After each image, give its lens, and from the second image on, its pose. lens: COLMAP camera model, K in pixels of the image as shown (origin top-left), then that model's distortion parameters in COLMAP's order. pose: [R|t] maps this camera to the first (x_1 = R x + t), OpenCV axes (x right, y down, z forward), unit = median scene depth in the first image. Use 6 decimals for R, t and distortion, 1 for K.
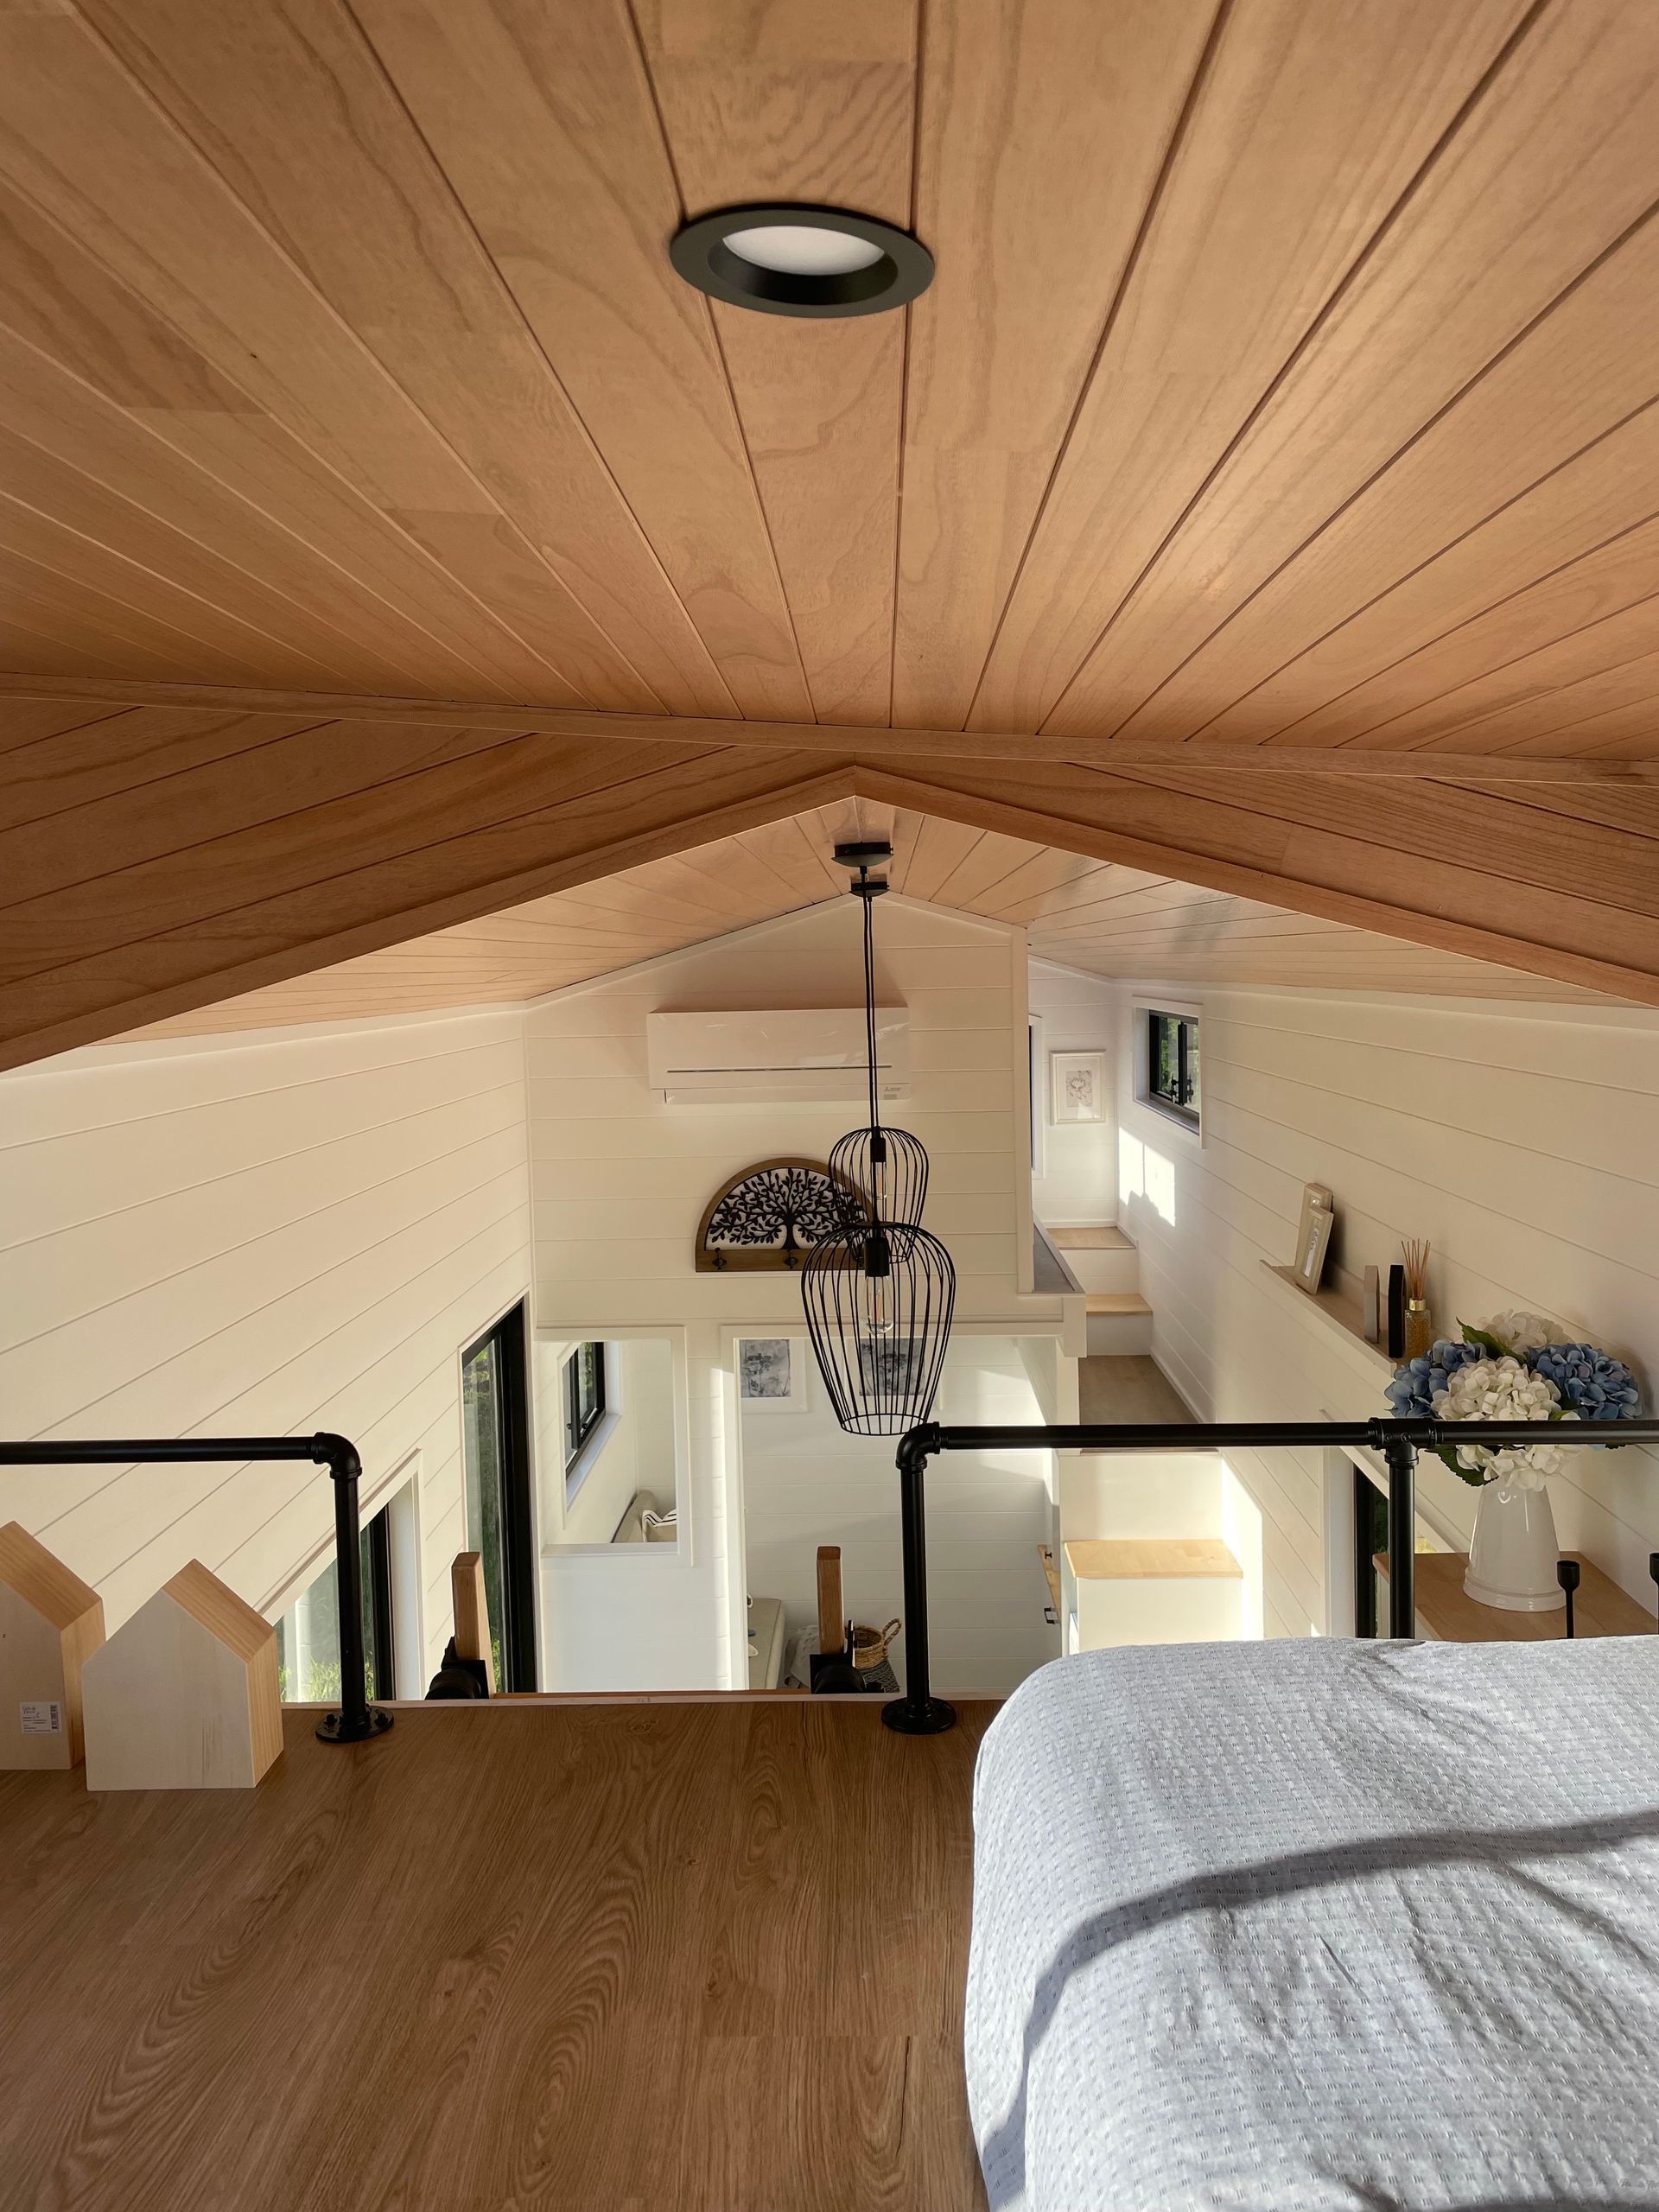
lens RADIAL K [[1655.1, 0, 825.0], [0, 1655.1, 1086.2], [0, 0, 1]] dist [0.042716, -0.042131]
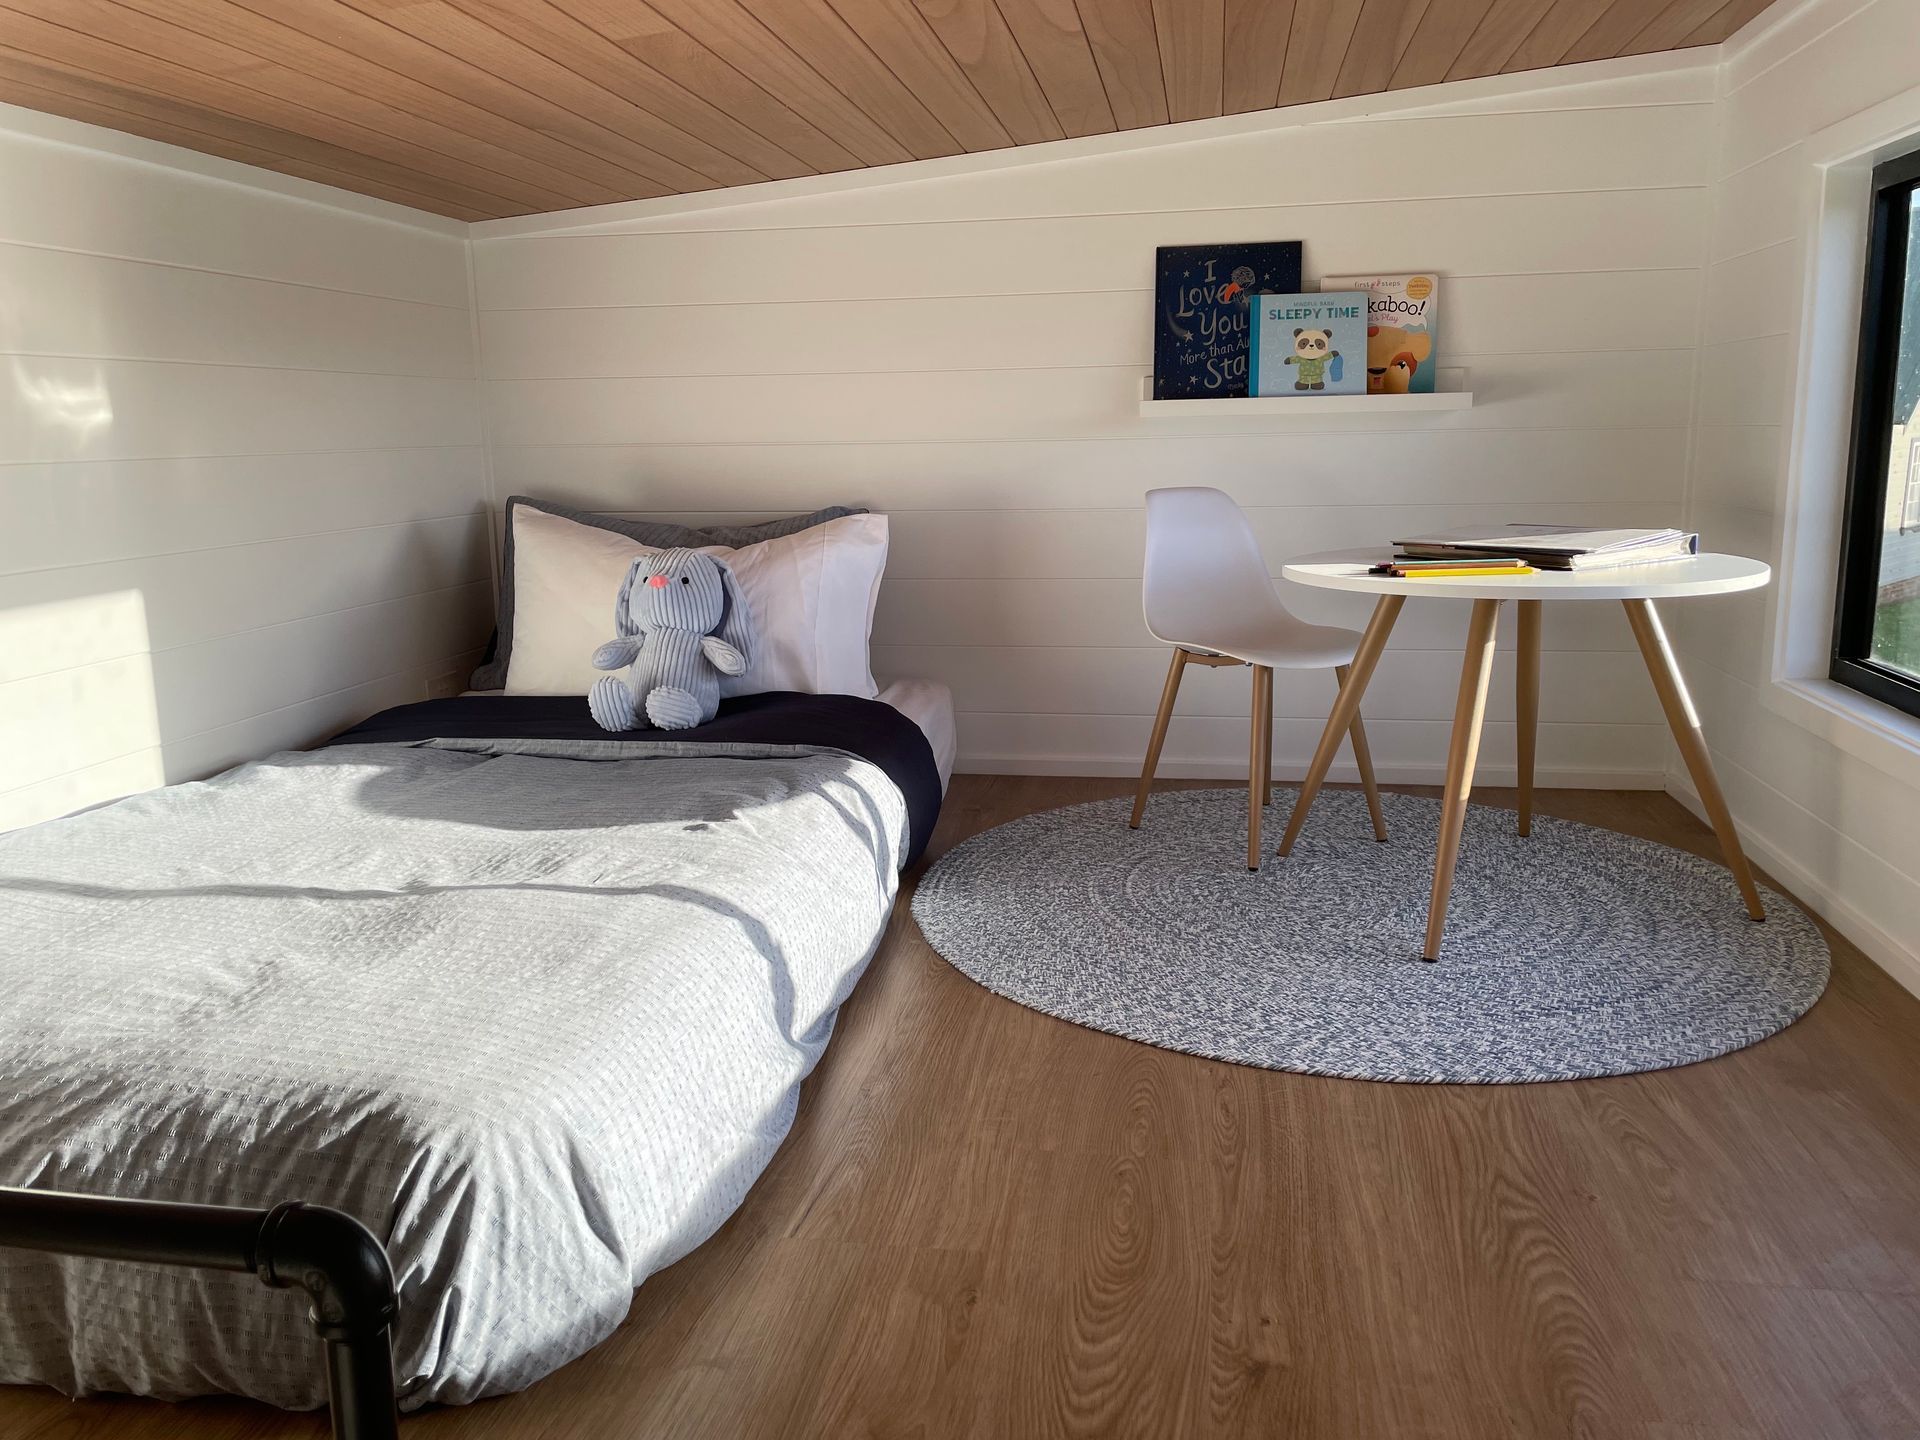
lens RADIAL K [[1436.6, 0, 949.1], [0, 1436.6, 717.1], [0, 0, 1]] dist [0.042716, -0.042131]
pose [[-0.987552, 0.016843, 0.156390, -0.265151], [0.059120, 0.961096, 0.269812, 0.021690], [-0.145761, 0.275699, -0.950128, 2.391928]]
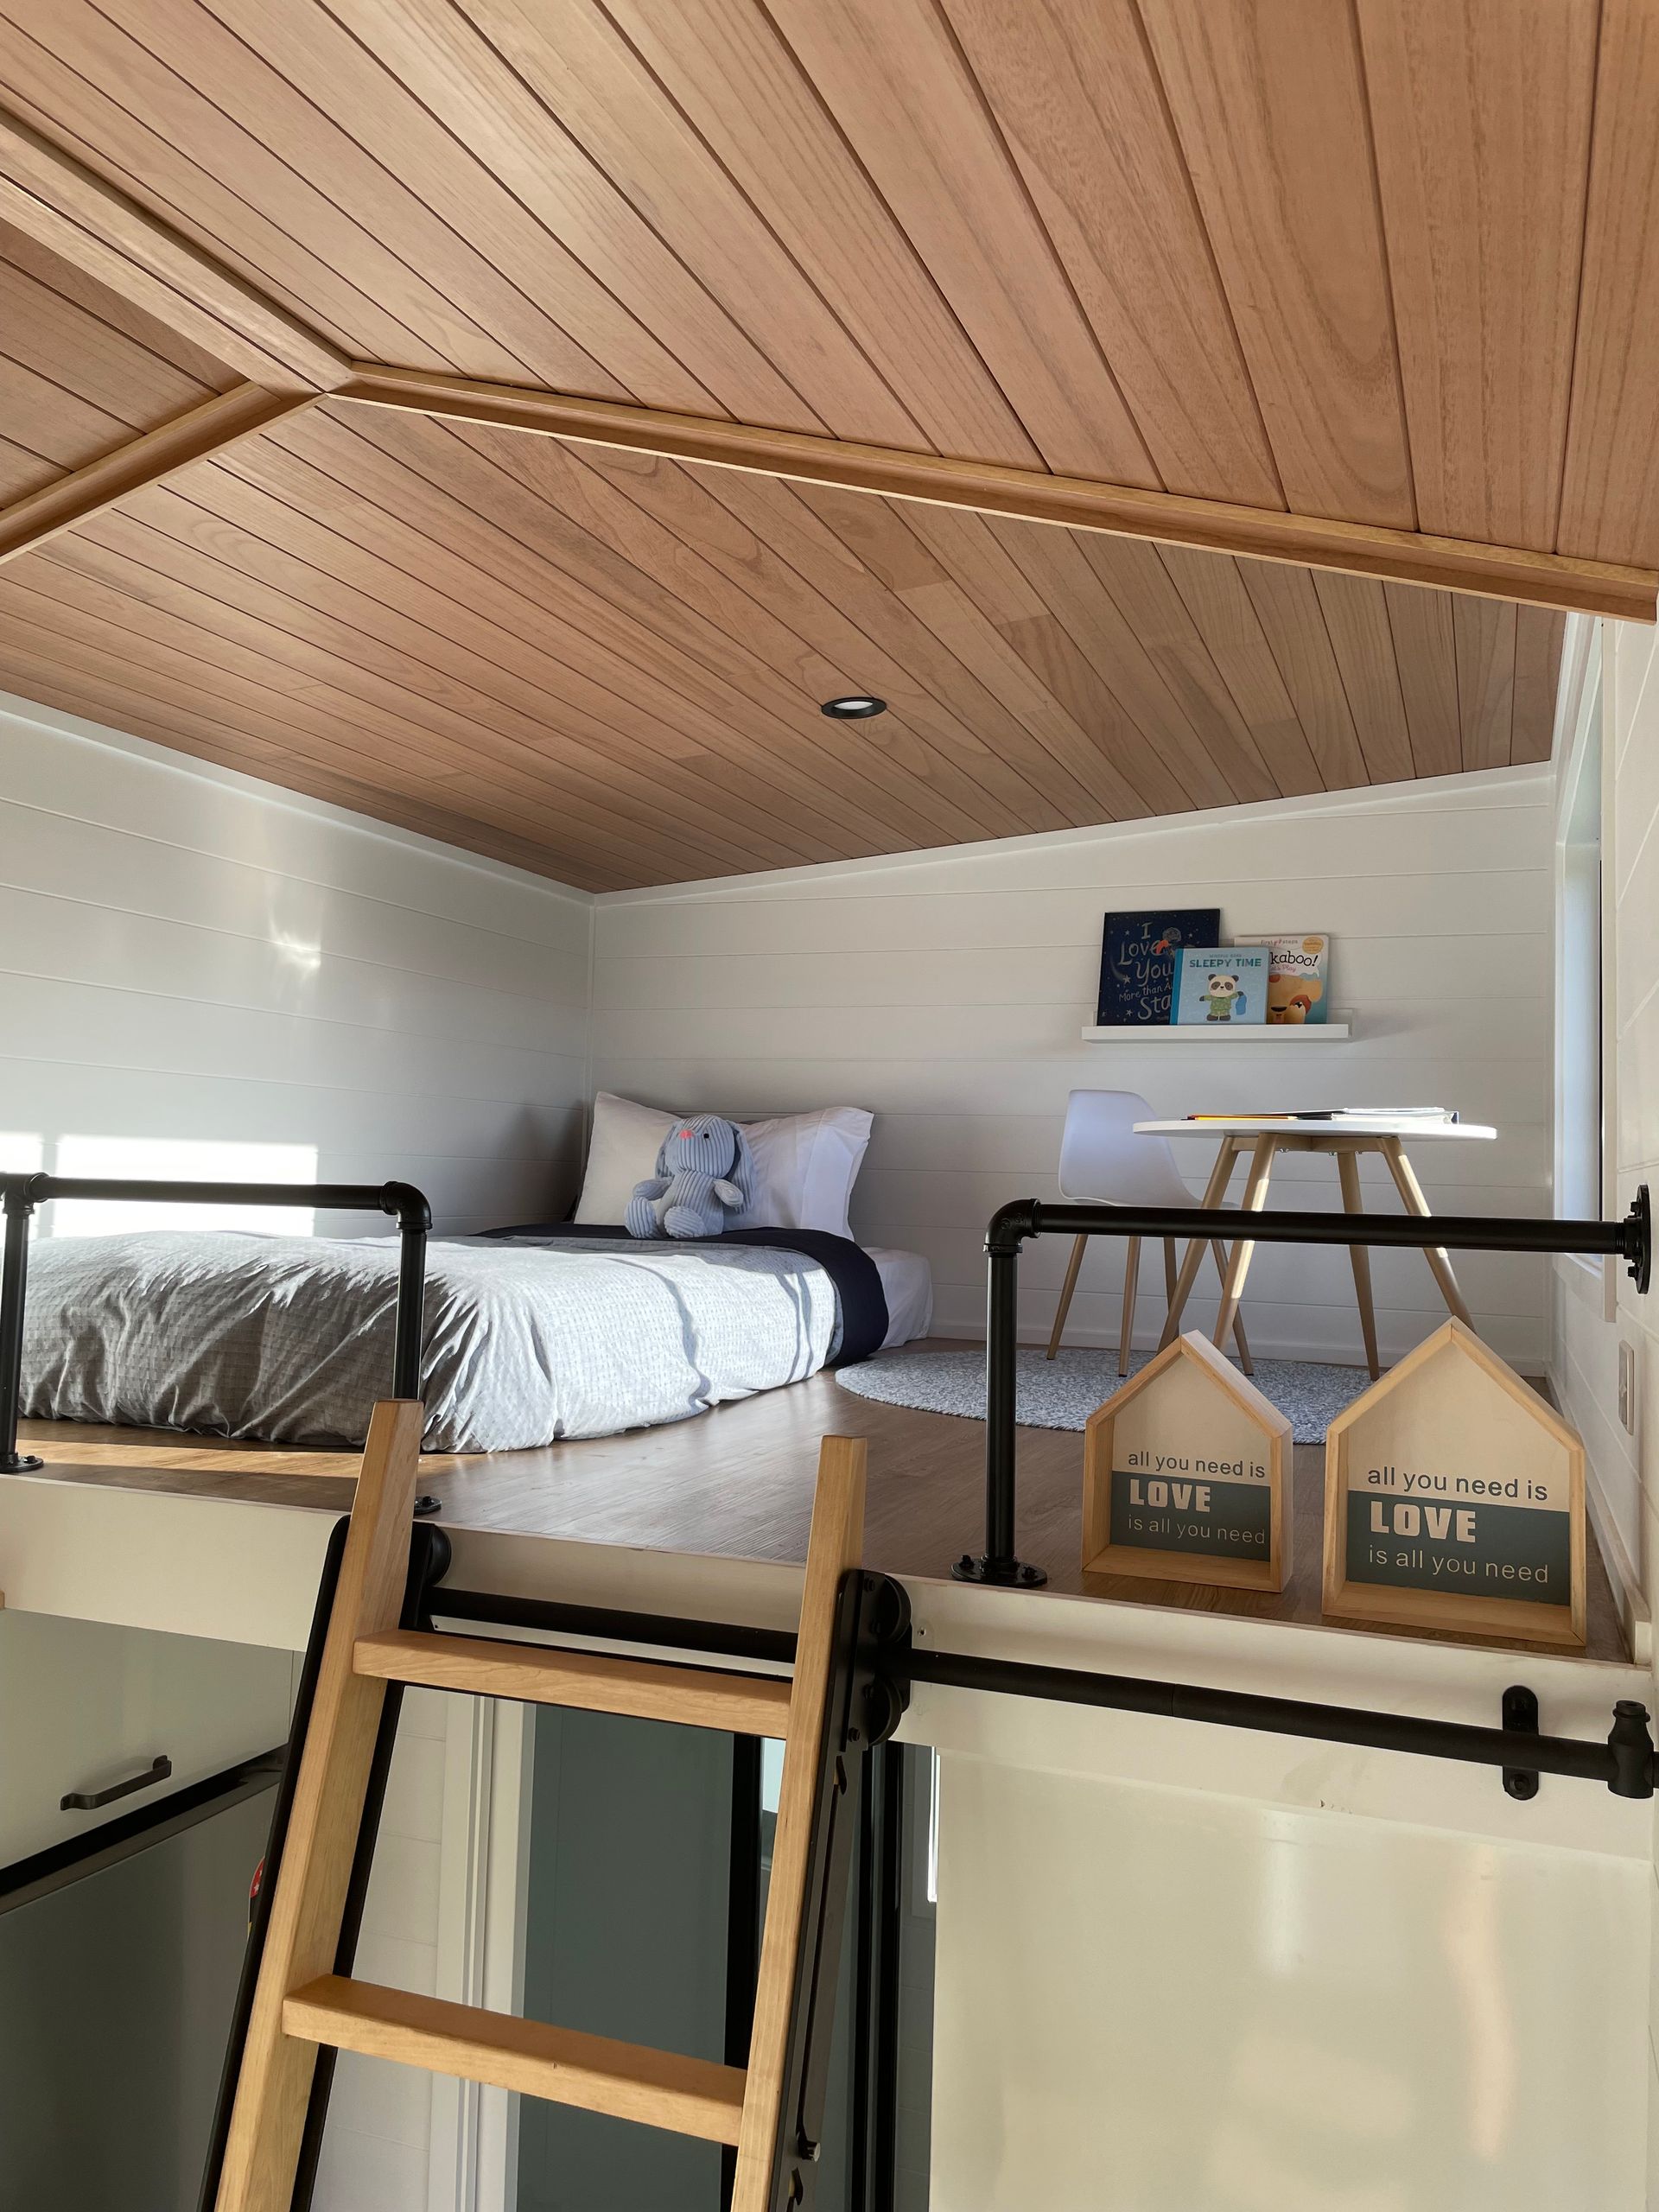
lens RADIAL K [[1655.1, 0, 834.3], [0, 1655.1, 1098.4], [0, 0, 1]] dist [0.042716, -0.042131]
pose [[-0.941549, 0.020821, 0.336232, -0.981339], [0.027466, 0.999510, 0.015018, 0.304056], [-0.335754, 0.023375, -0.941660, 3.498762]]
